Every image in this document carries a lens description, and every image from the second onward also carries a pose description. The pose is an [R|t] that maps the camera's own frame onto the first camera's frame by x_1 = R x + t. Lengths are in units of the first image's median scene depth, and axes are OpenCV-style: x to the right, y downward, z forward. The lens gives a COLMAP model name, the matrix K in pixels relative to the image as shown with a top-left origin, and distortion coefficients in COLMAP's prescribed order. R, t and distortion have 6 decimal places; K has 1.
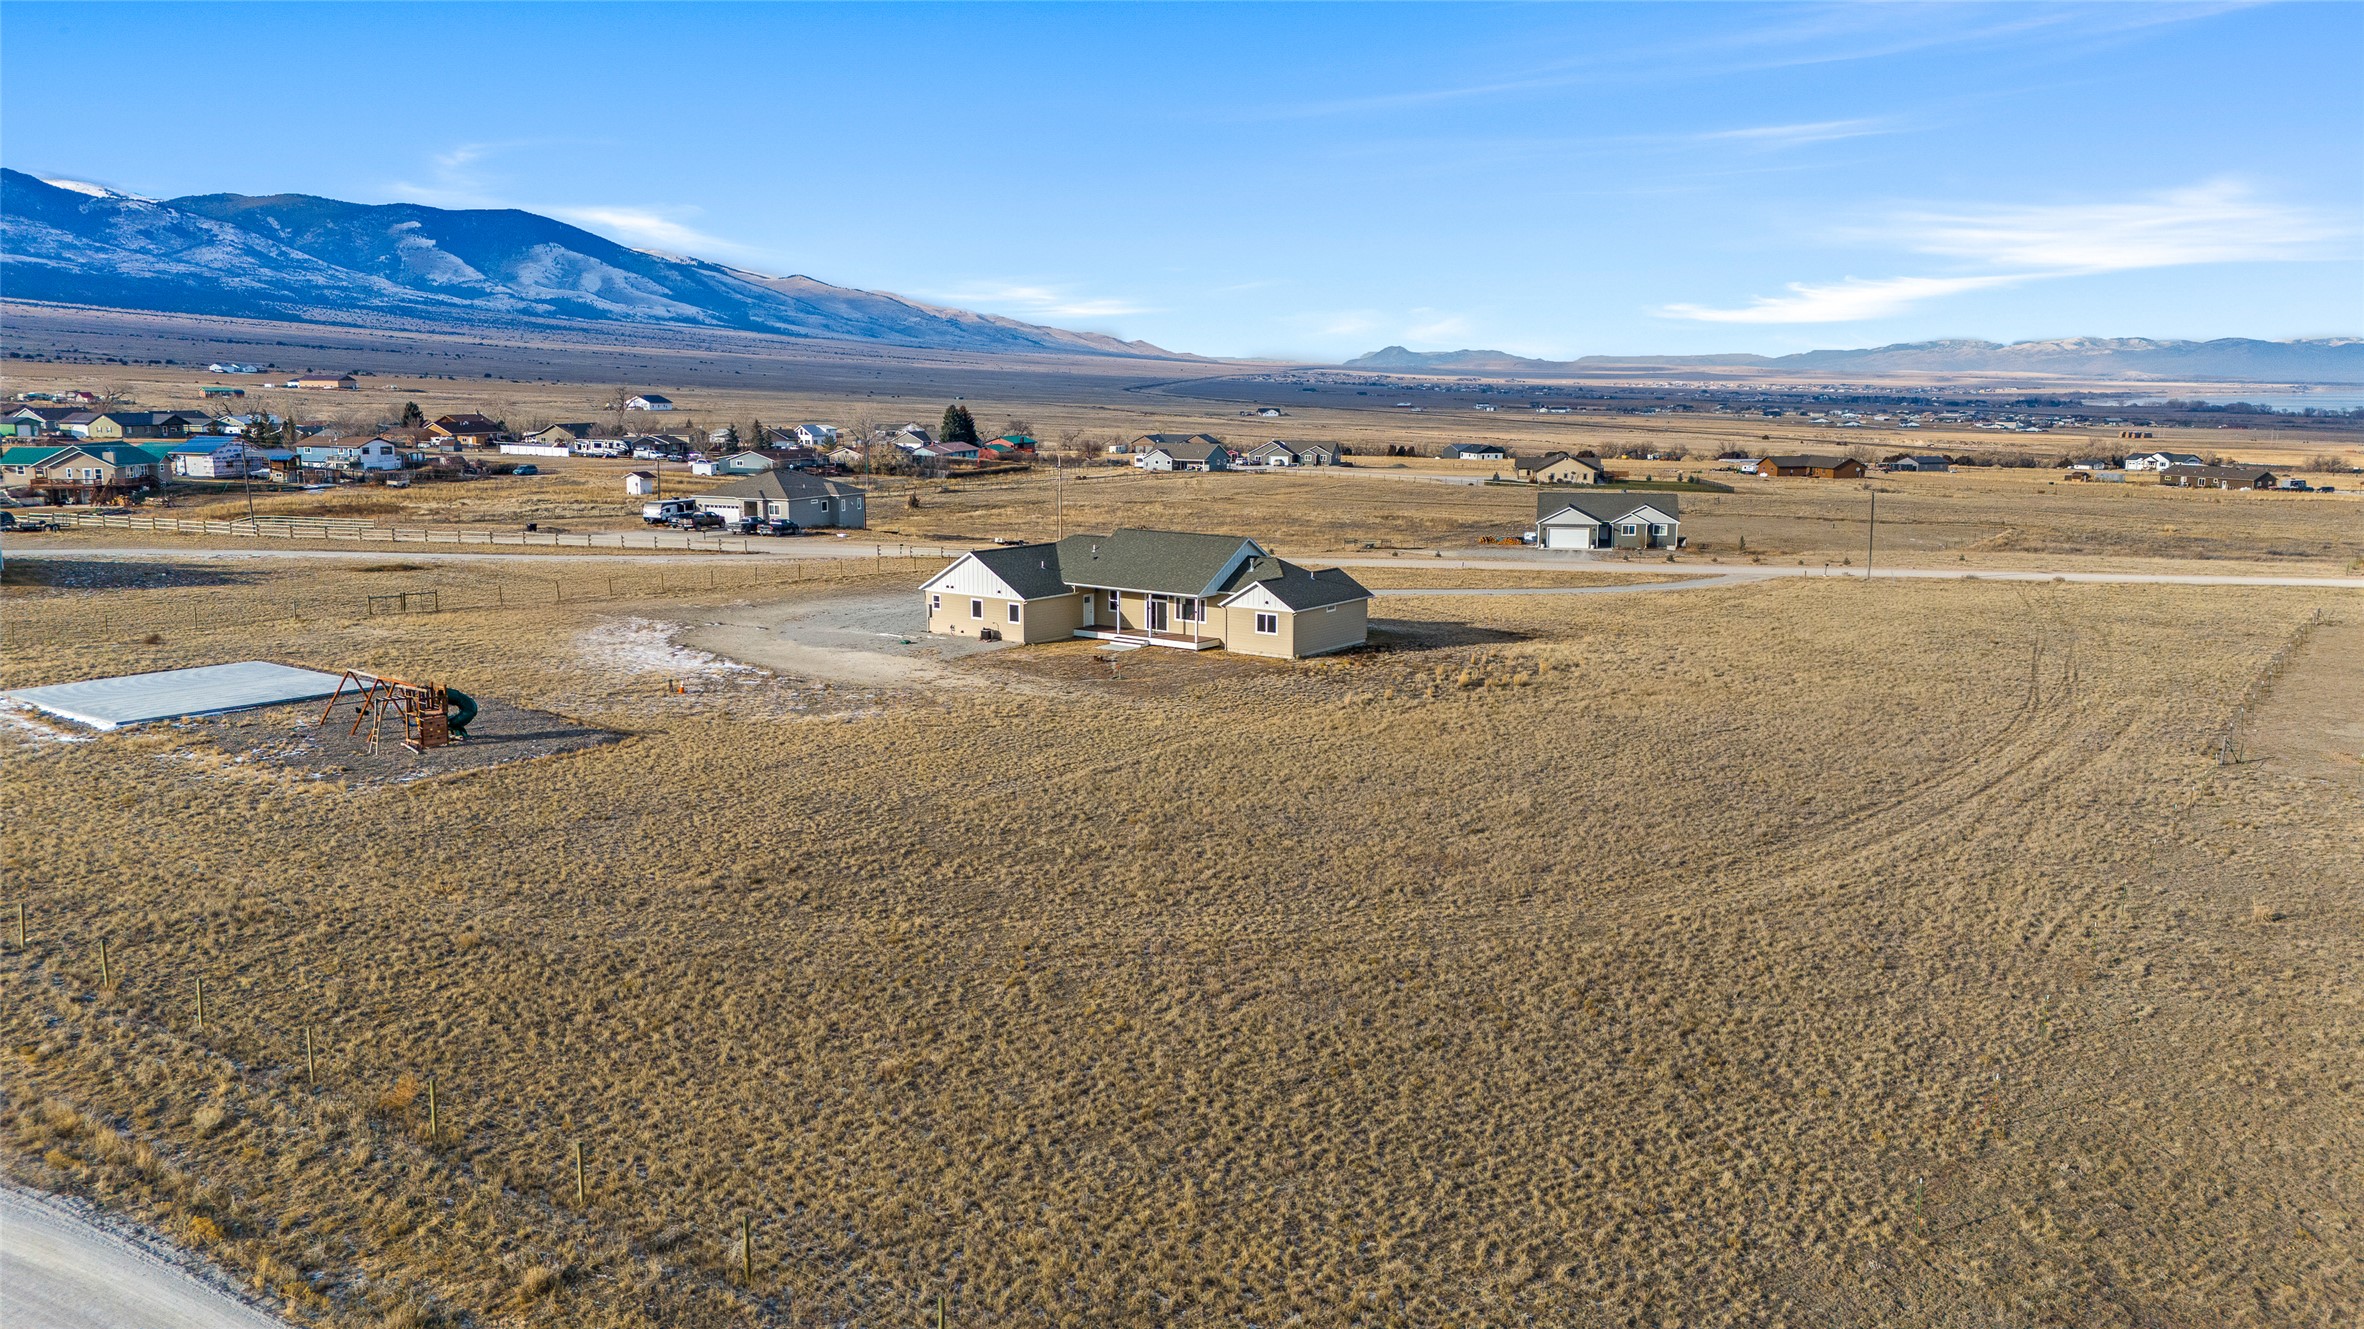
lens RADIAL K [[1727.5, 0, 1190.2], [0, 1727.5, 661.3], [0, 0, 1]] dist [0.069448, -0.057822]
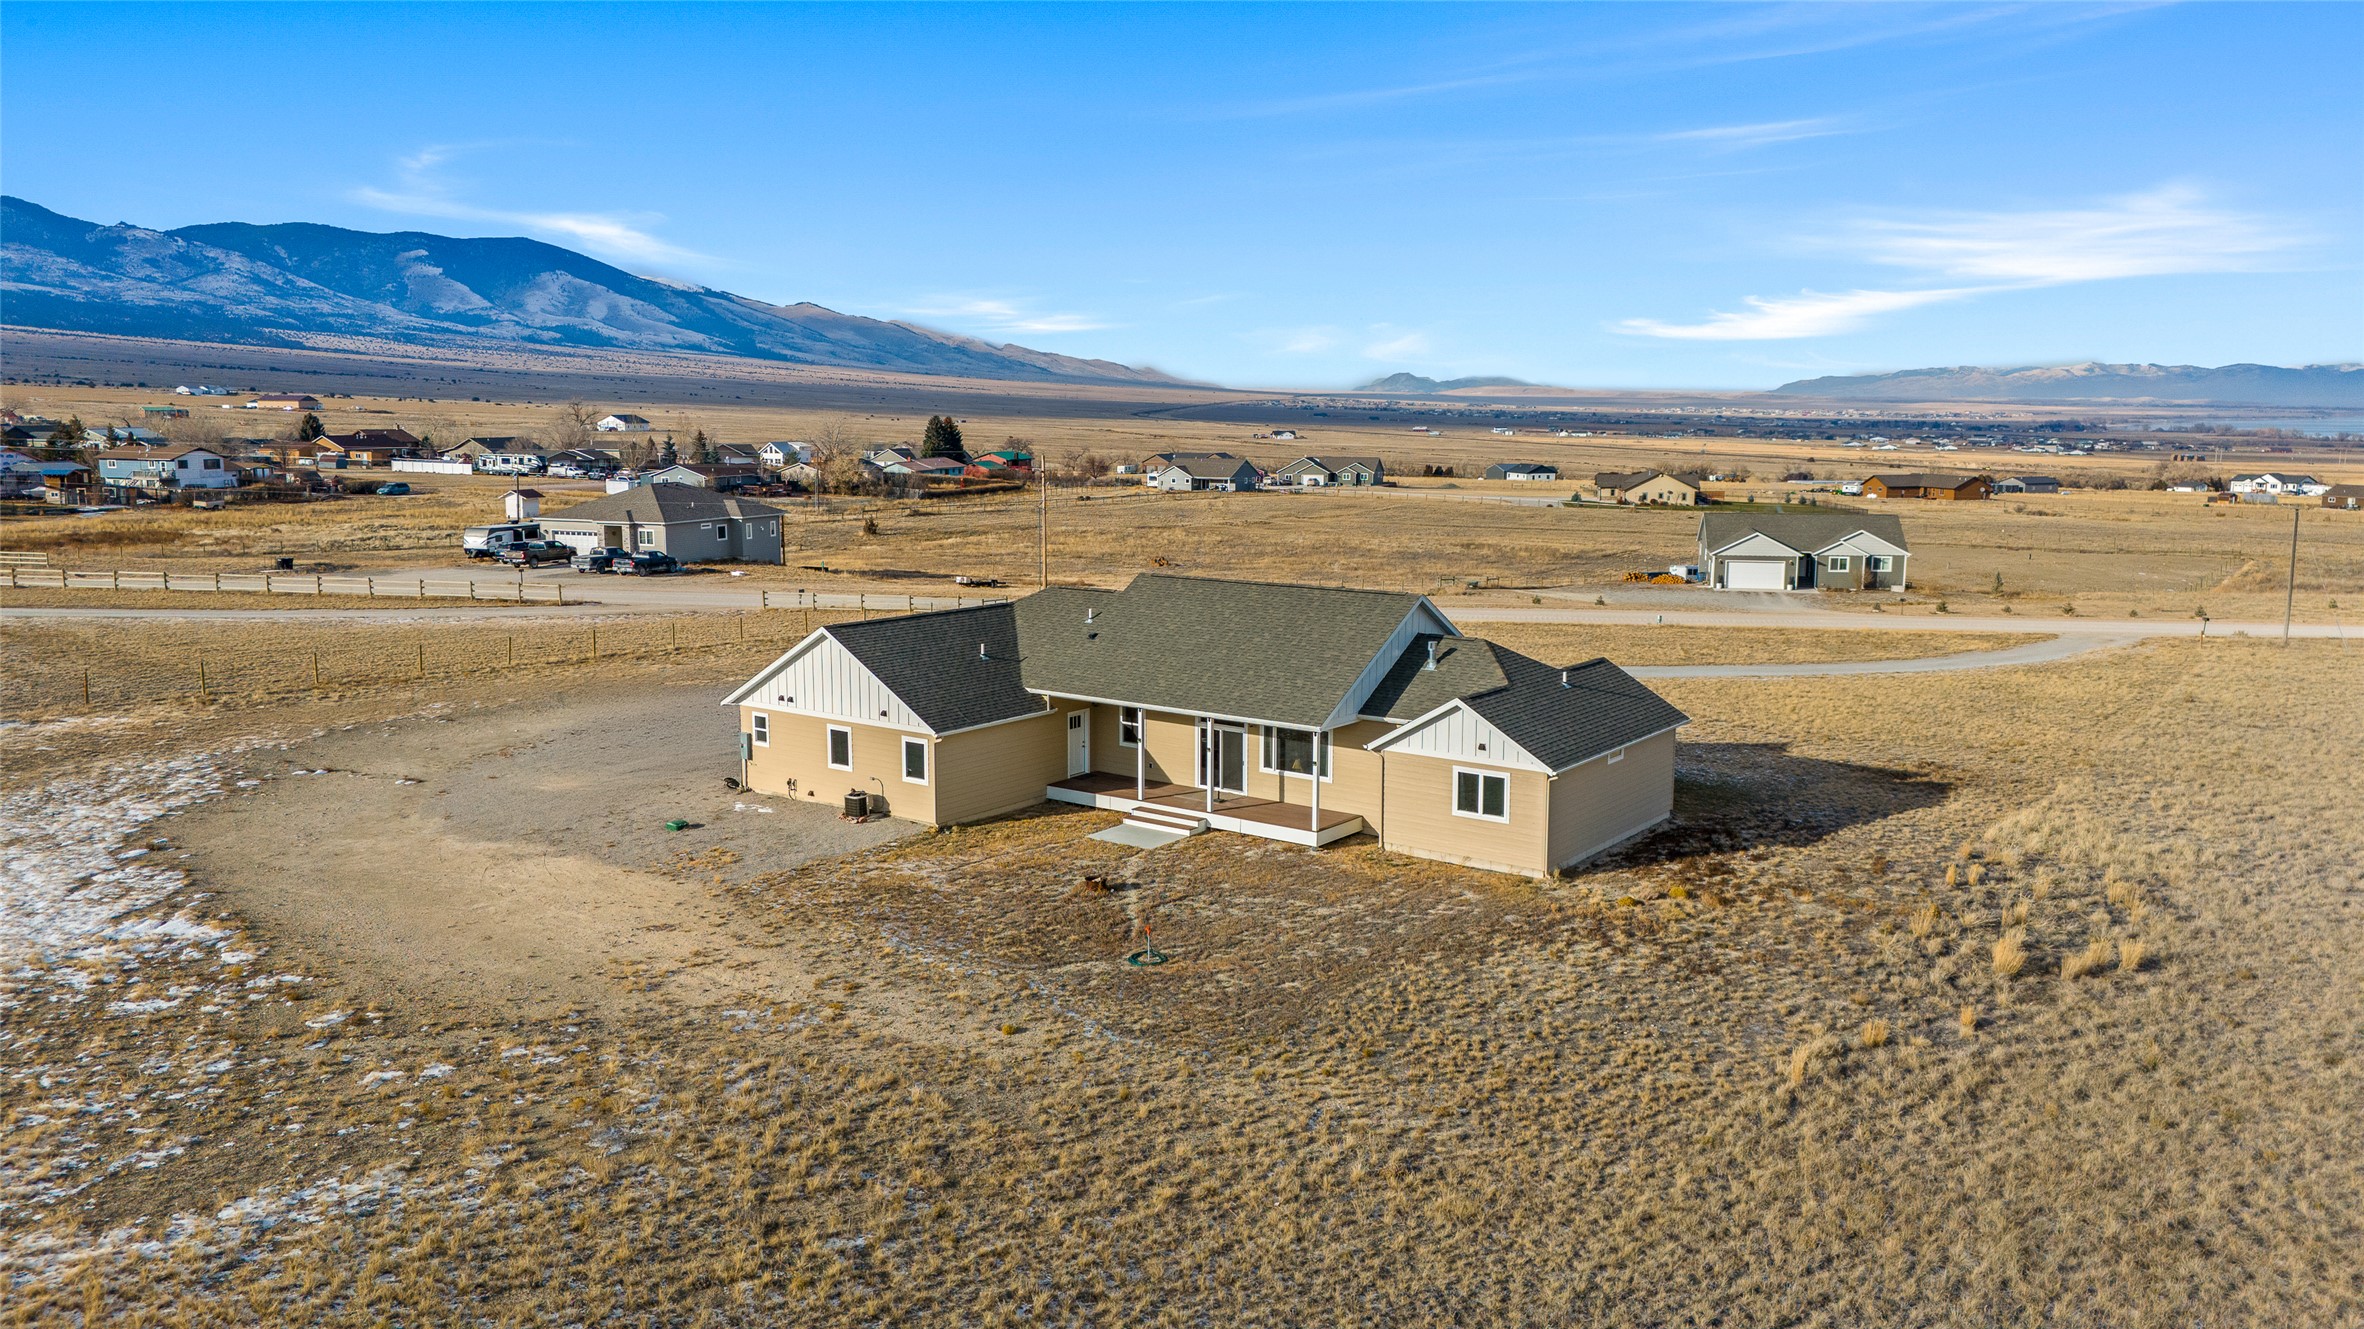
lens RADIAL K [[1727.5, 0, 1192.6], [0, 1727.5, 671.8], [0, 0, 1]] dist [0.069448, -0.057822]
pose [[0.999995, -0.000869, -0.003200, -0.007040], [0.000838, 0.999954, -0.009583, -0.012506], [0.003208, 0.009580, 0.999949, 0.143300]]
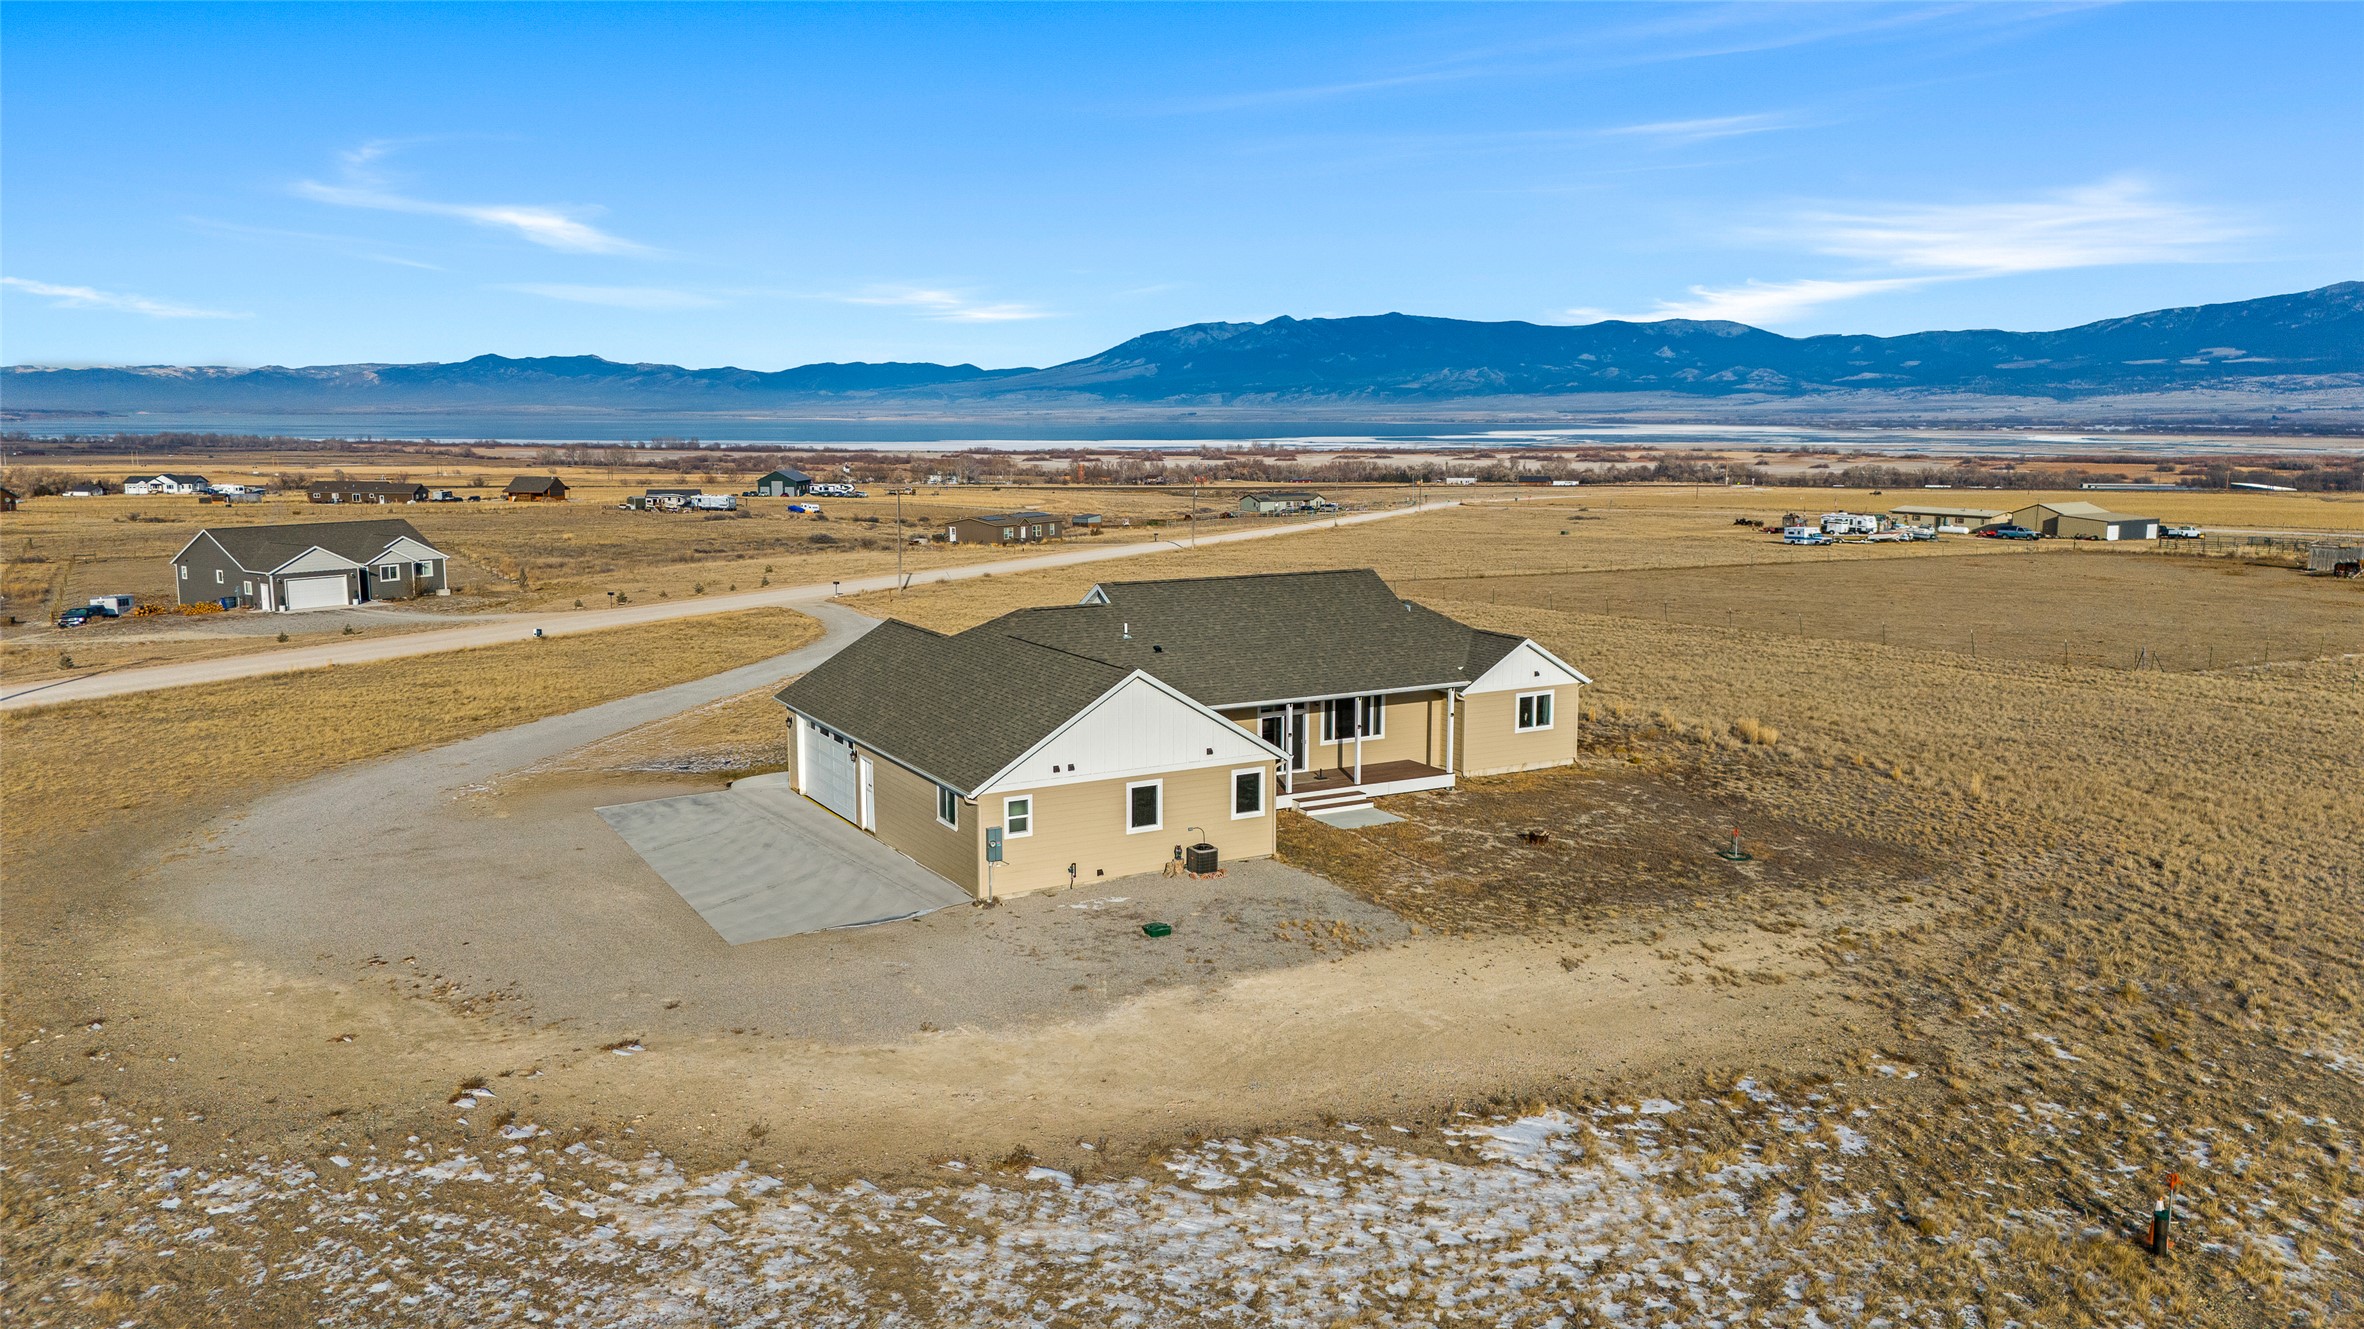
lens RADIAL K [[1727.5, 0, 1176.7], [0, 1727.5, 665.2], [0, 0, 1]] dist [0.069448, -0.057822]
pose [[0.412083, -0.138146, 0.900613, -0.129628], [0.150558, 0.985176, 0.082228, -0.025618], [-0.898621, 0.101710, 0.426773, 0.221217]]
